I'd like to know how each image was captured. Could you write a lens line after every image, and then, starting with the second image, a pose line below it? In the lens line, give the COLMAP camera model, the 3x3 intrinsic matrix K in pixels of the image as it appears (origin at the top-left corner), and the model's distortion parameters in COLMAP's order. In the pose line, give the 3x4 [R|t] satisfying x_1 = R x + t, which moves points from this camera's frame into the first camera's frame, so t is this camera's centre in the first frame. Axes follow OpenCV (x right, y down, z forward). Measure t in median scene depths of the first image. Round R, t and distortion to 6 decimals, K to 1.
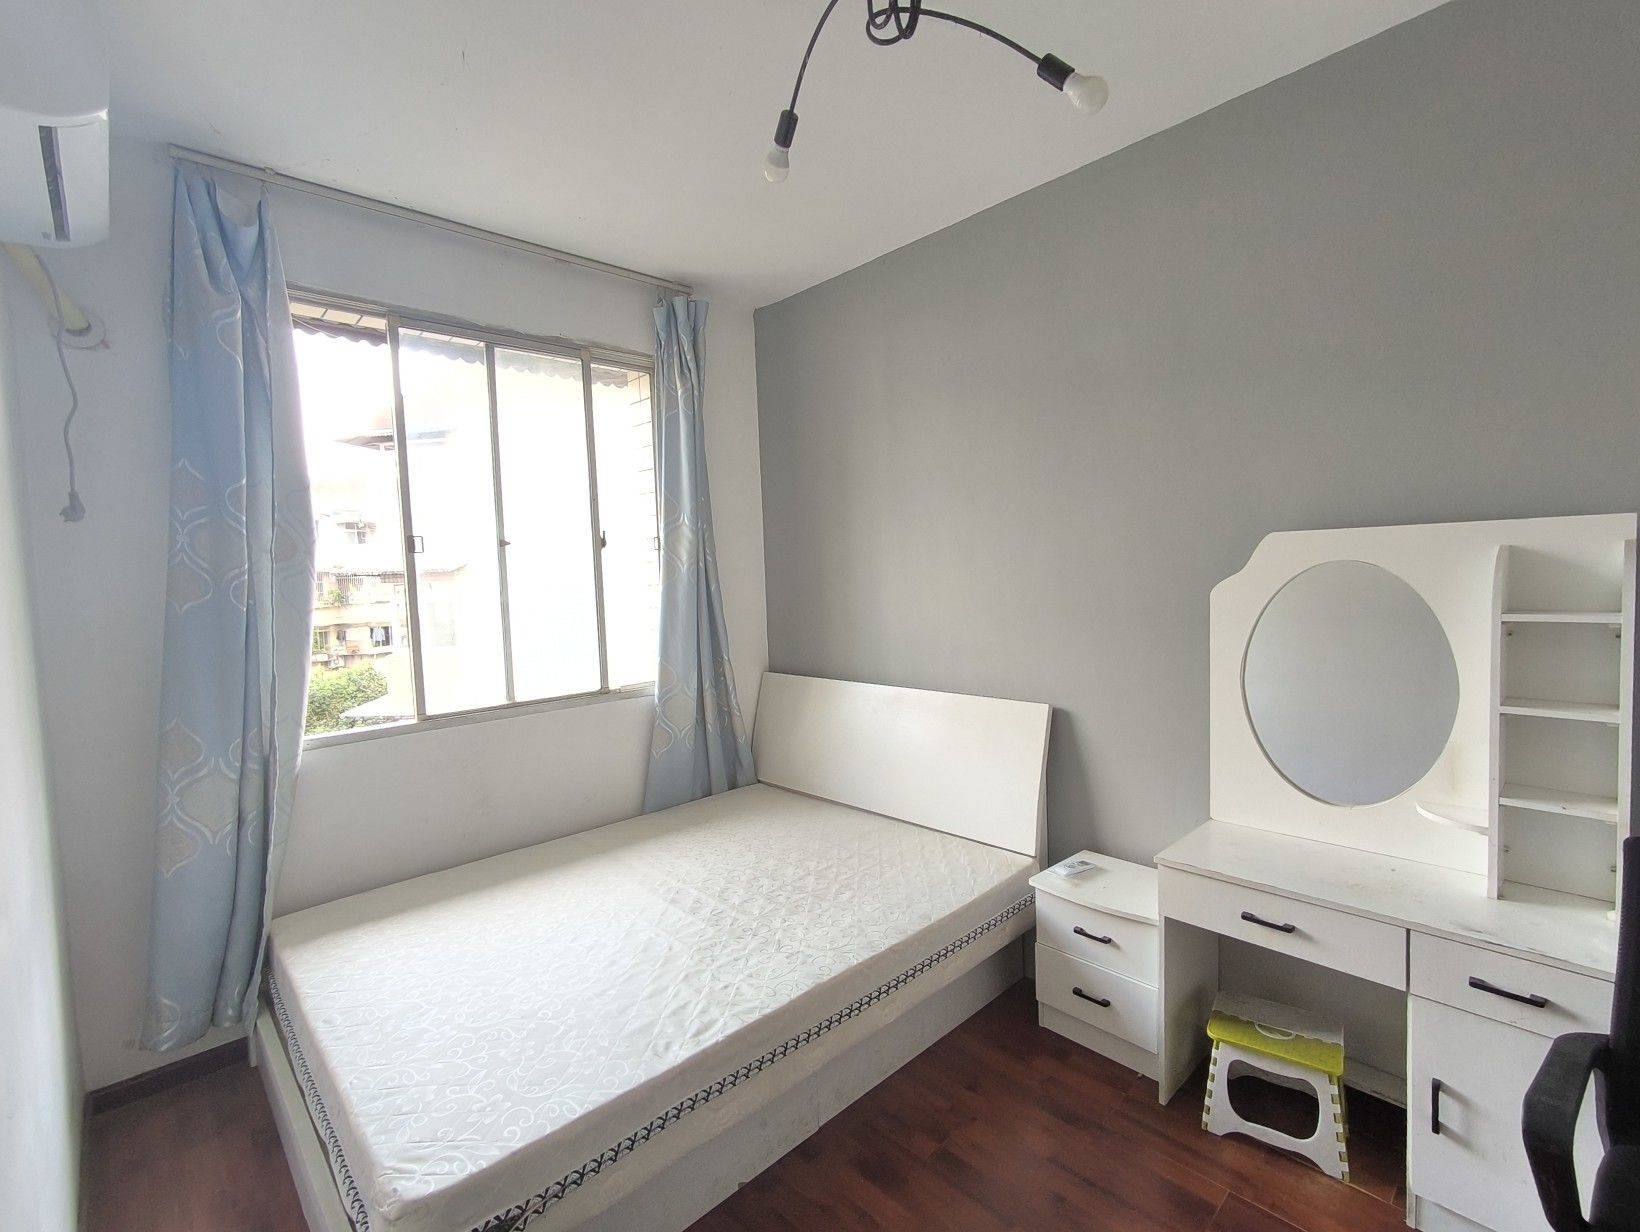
lens RADIAL K [[748.3, 0, 826.1], [0, 748.3, 610.4], [0, 0, 1]] dist [-0.001406, 0.003884]
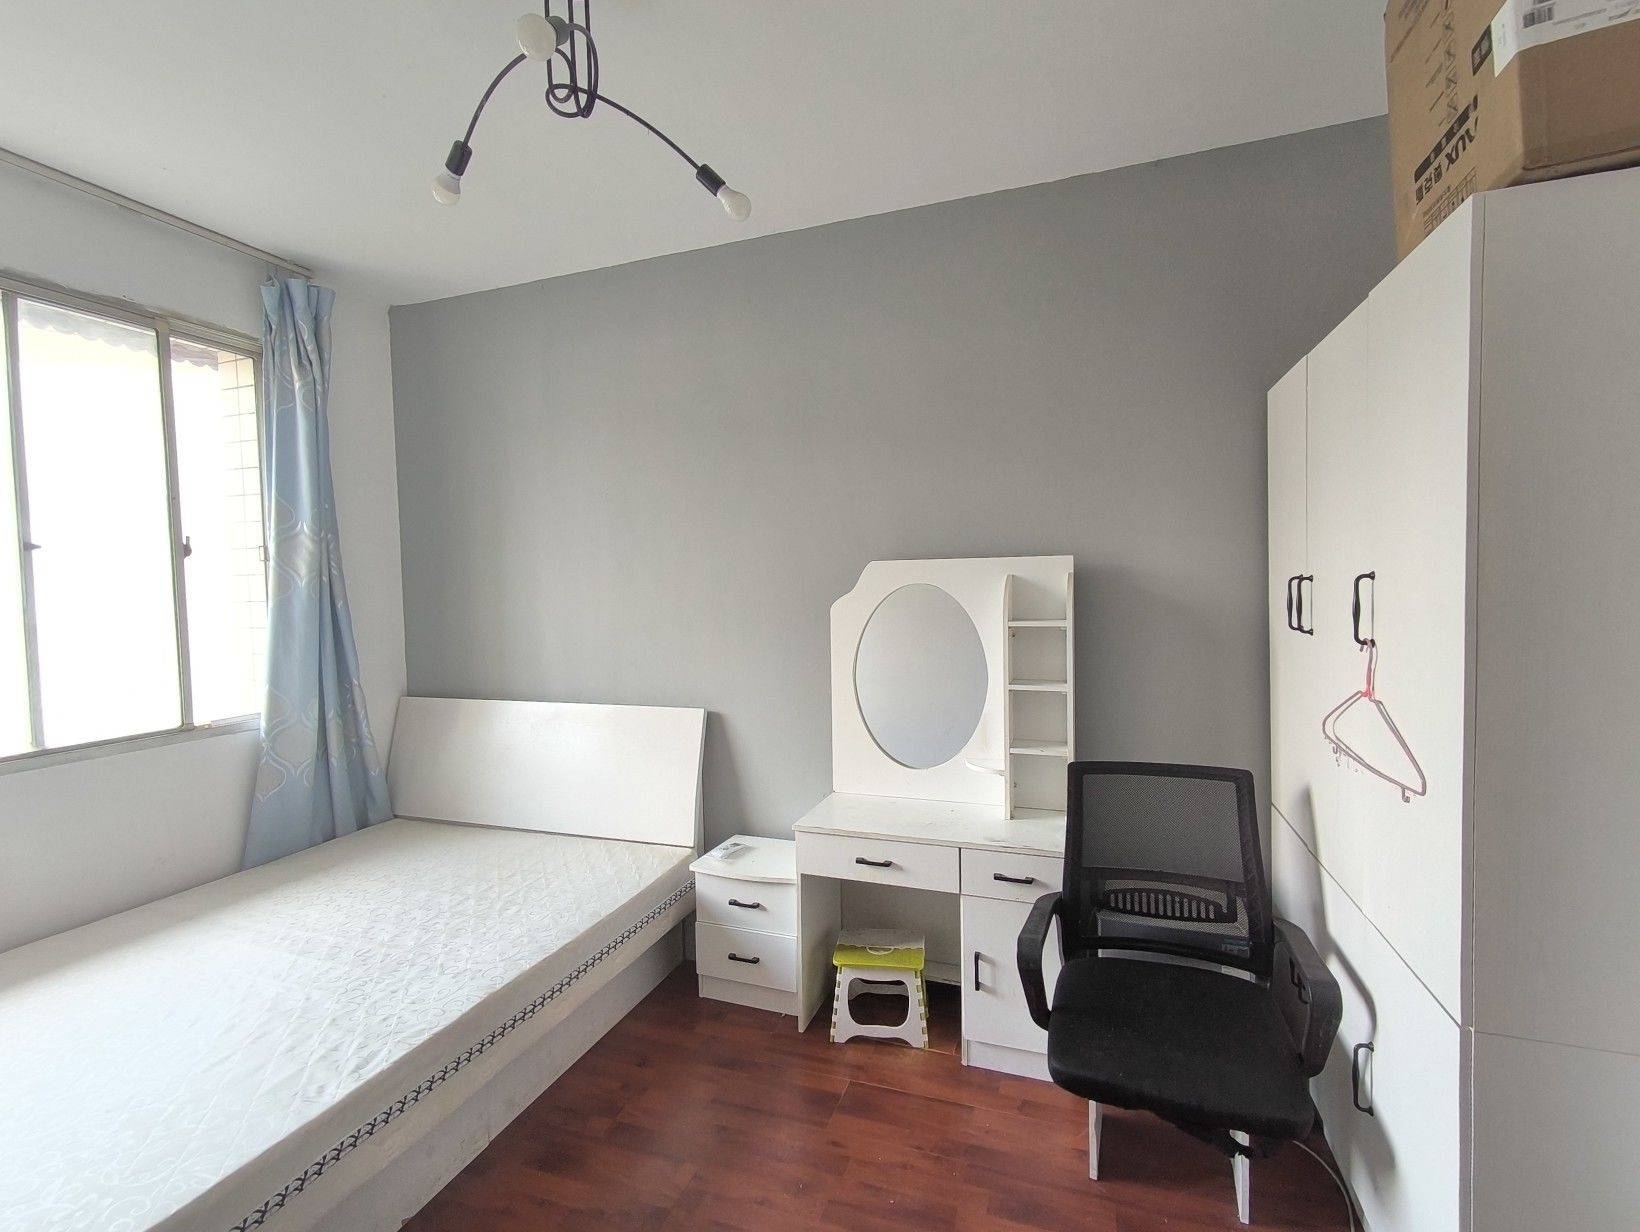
lens RADIAL K [[748.3, 0, 826.1], [0, 748.3, 610.4], [0, 0, 1]] dist [-0.001406, 0.003884]
pose [[0.893234, -0.000312, 0.449592, -0.051389], [0.013559, 0.999564, -0.026245, 0.012065], [-0.449388, 0.029540, 0.892848, -0.104404]]
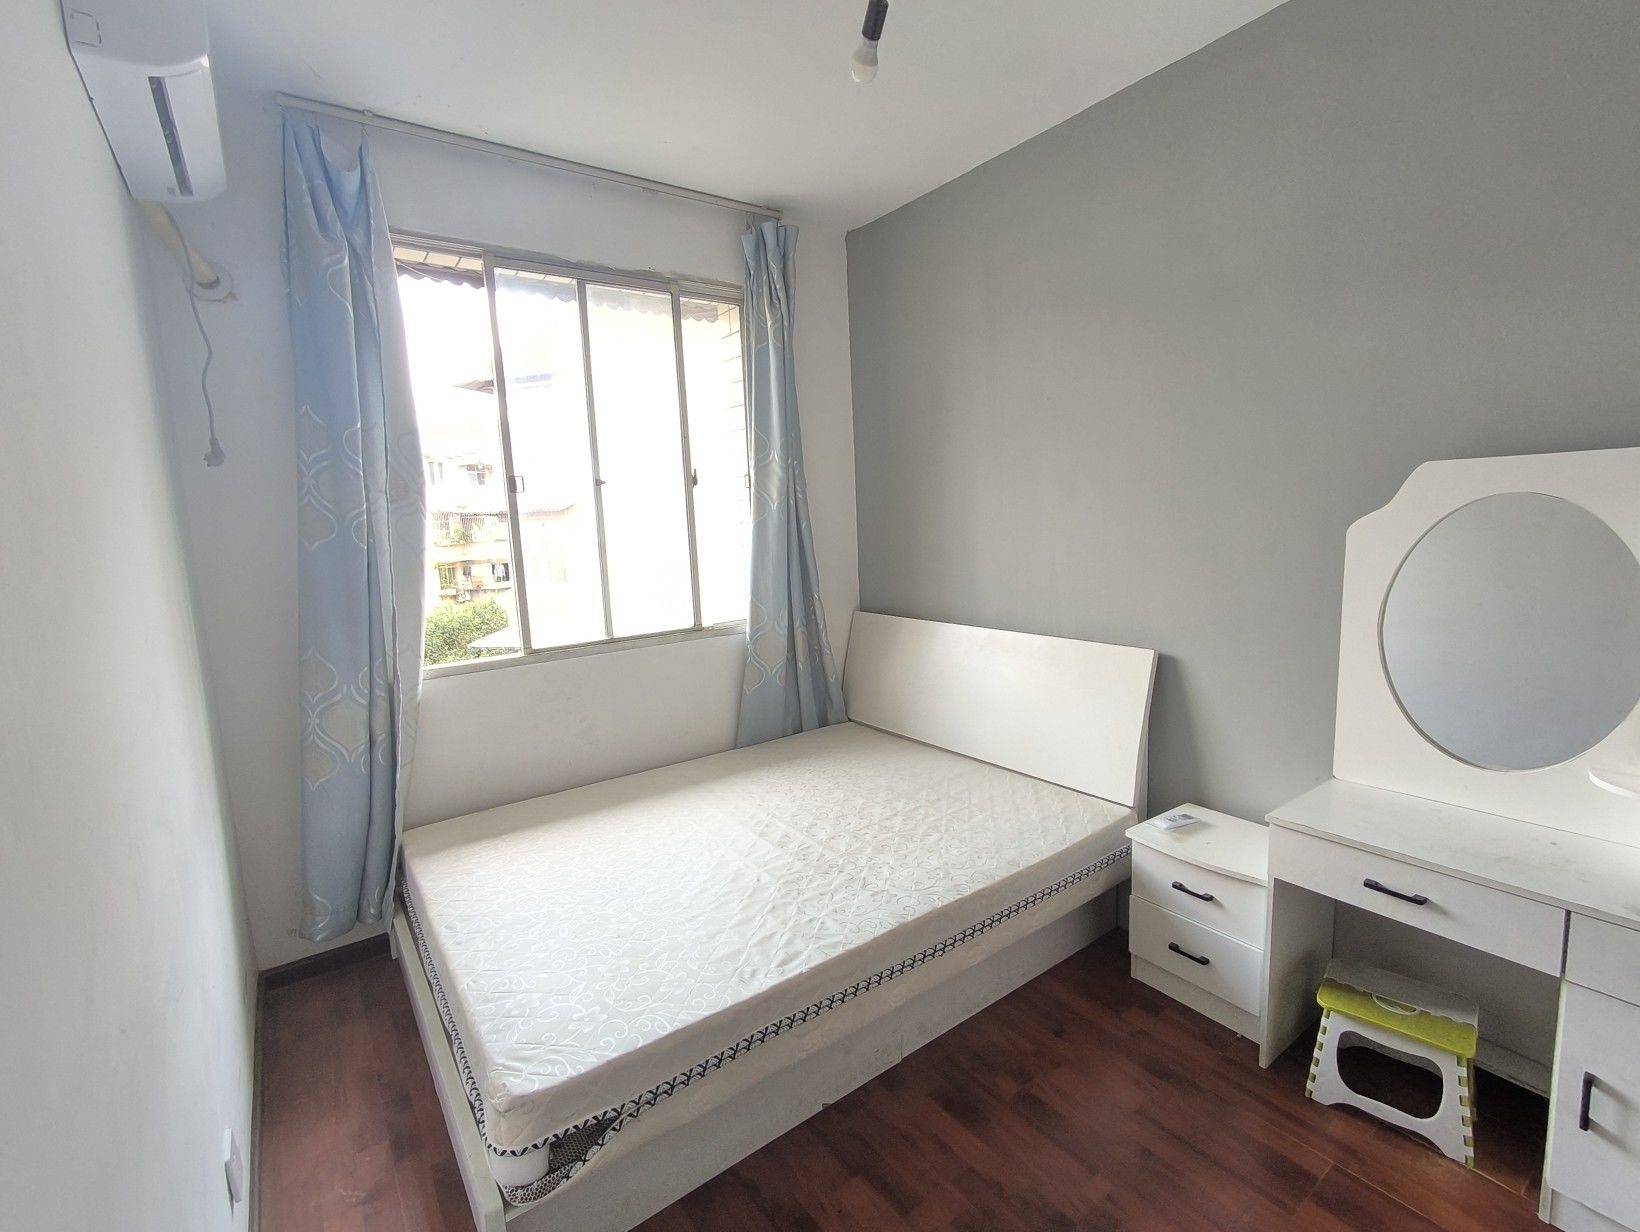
lens RADIAL K [[748.3, 0, 826.1], [0, 748.3, 610.4], [0, 0, 1]] dist [-0.001406, 0.003884]
pose [[0.991677, 0.012056, -0.128185, 0.010316], [-0.001447, 0.996587, 0.082538, -0.001091], [0.128743, -0.081666, 0.988310, 0.026371]]
